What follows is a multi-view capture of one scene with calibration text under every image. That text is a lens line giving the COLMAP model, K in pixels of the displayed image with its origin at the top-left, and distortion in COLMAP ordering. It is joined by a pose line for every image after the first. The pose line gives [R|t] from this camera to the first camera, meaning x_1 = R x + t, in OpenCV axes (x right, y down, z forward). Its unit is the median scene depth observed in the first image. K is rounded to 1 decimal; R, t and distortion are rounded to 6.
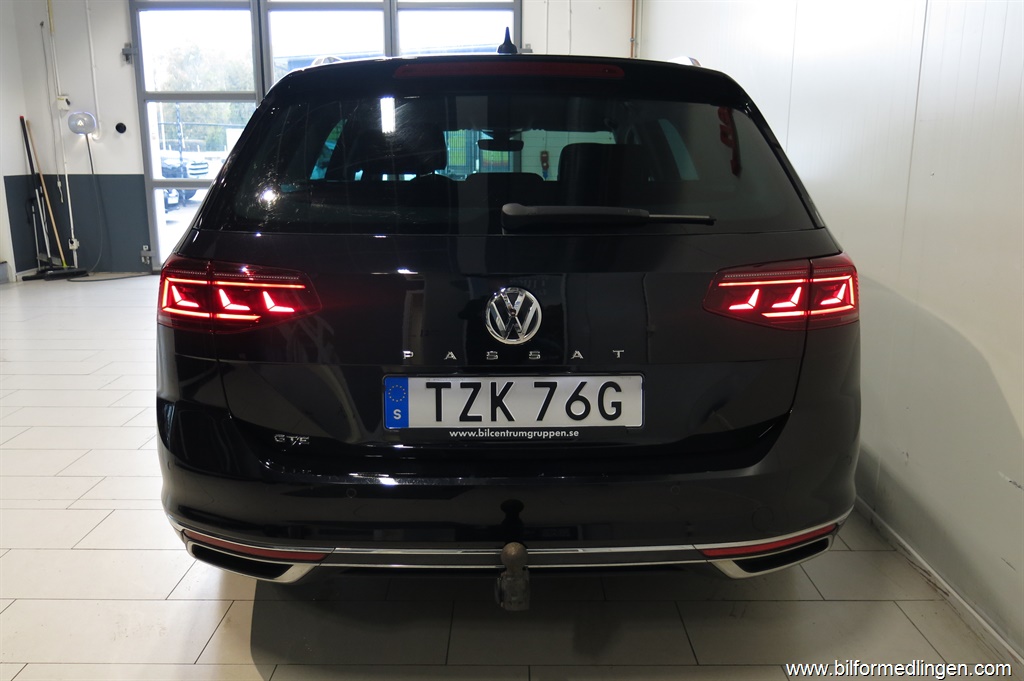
lens RADIAL K [[855.6, 0, 512.0], [0, 855.6, 340.5], [0, 0, 1]] dist [-0.008971, -0.003022]
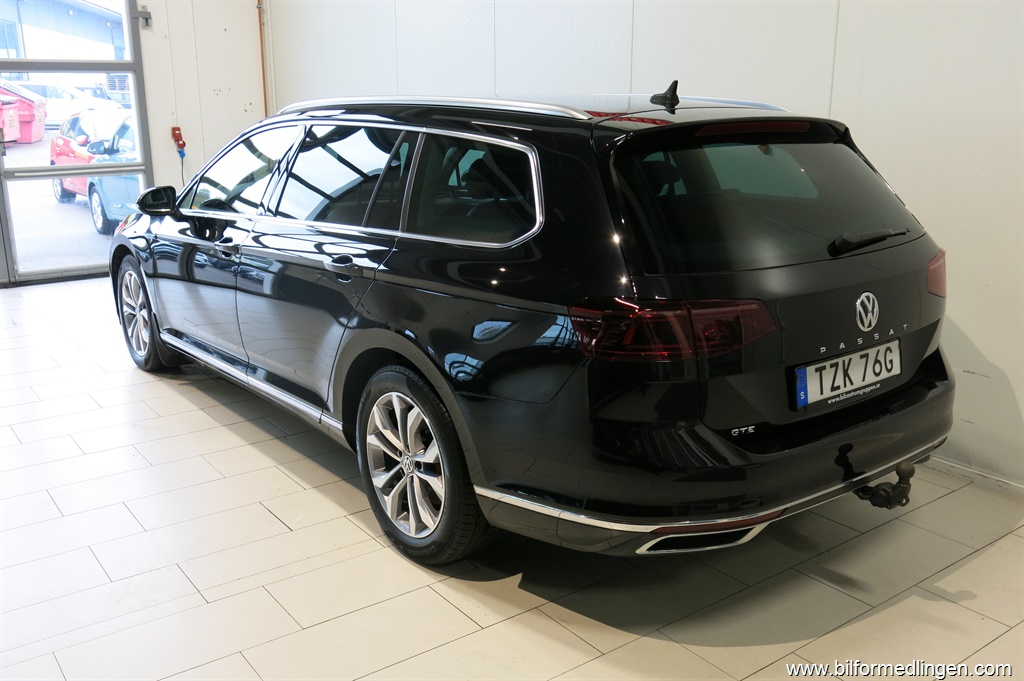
lens RADIAL K [[911.0, 0, 512.0], [0, 911.0, 340.5], [0, 0, 1]] dist [-0.011401, -0.007600]
pose [[0.792653, -0.150171, 0.590889, -1.330500], [0.124393, 0.988638, 0.084389, -0.176658], [-0.596848, 0.006611, 0.802327, 0.125248]]
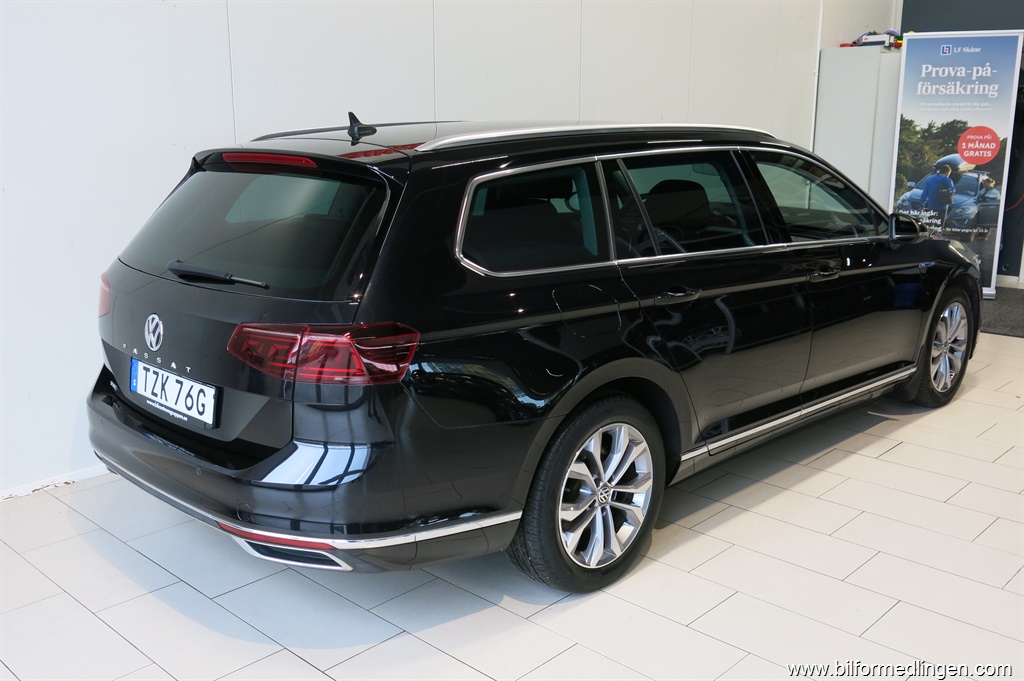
lens RADIAL K [[955.8, 0, 512.0], [0, 955.8, 340.5], [0, 0, 1]] dist [-0.011043, -0.003867]
pose [[0.716427, 0.163938, -0.678127, 1.564476], [-0.149116, 0.985520, 0.080713, -0.239178], [0.681540, 0.043295, 0.730499, 0.178740]]
